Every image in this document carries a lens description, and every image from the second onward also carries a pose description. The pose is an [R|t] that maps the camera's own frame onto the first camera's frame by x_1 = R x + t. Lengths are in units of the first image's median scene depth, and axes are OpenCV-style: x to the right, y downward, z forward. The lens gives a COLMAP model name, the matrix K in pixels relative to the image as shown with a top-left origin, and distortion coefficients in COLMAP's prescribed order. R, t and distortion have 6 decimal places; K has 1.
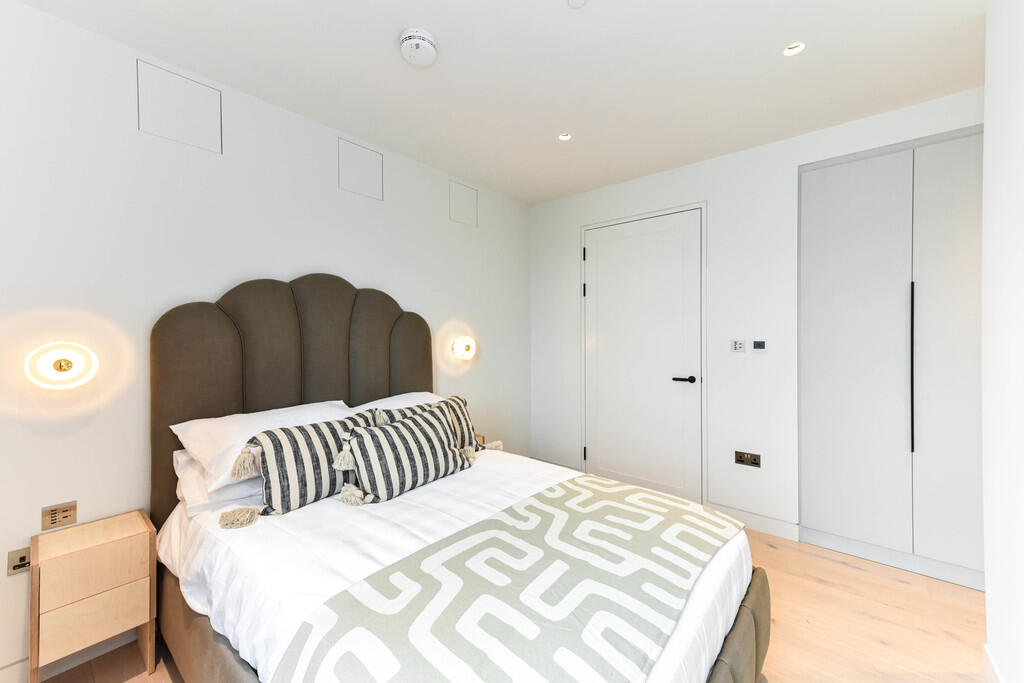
lens RADIAL K [[395.0, 0, 511.1], [0, 395.0, 333.8], [0, 0, 1]] dist [0.001878, 0.000106]
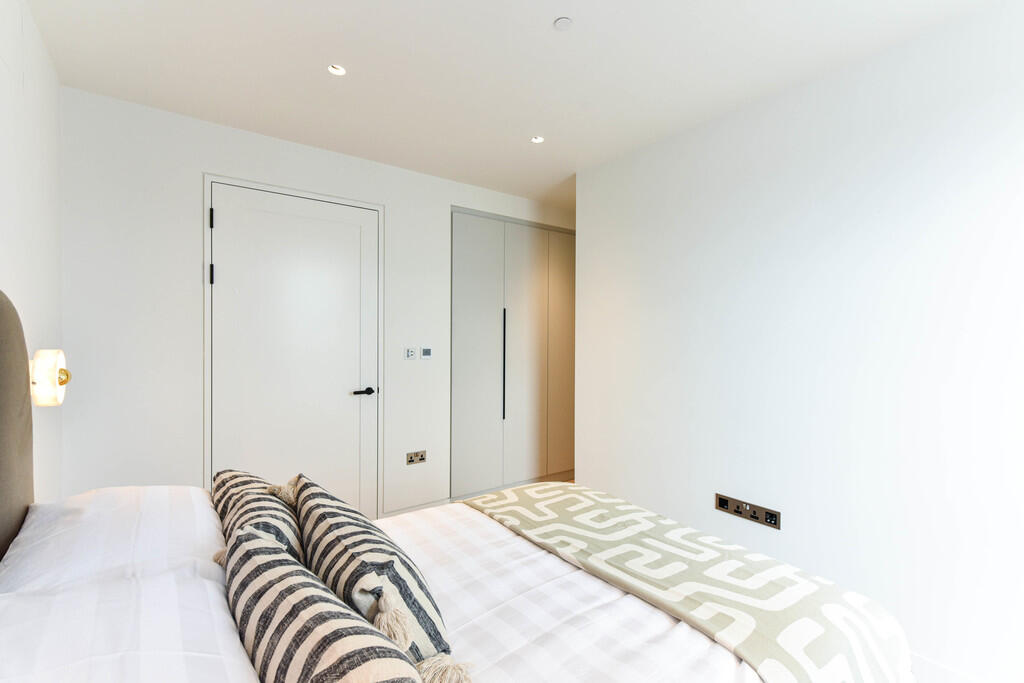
lens RADIAL K [[452.1, 0, 512.0], [0, 452.1, 341.5], [0, 0, 1]] dist [-0.000276, -0.000106]
pose [[0.234086, -0.002673, 0.972212, -0.957437], [-0.004337, 0.999983, 0.003794, -0.013509], [-0.972206, -0.005104, 0.234070, 0.802409]]
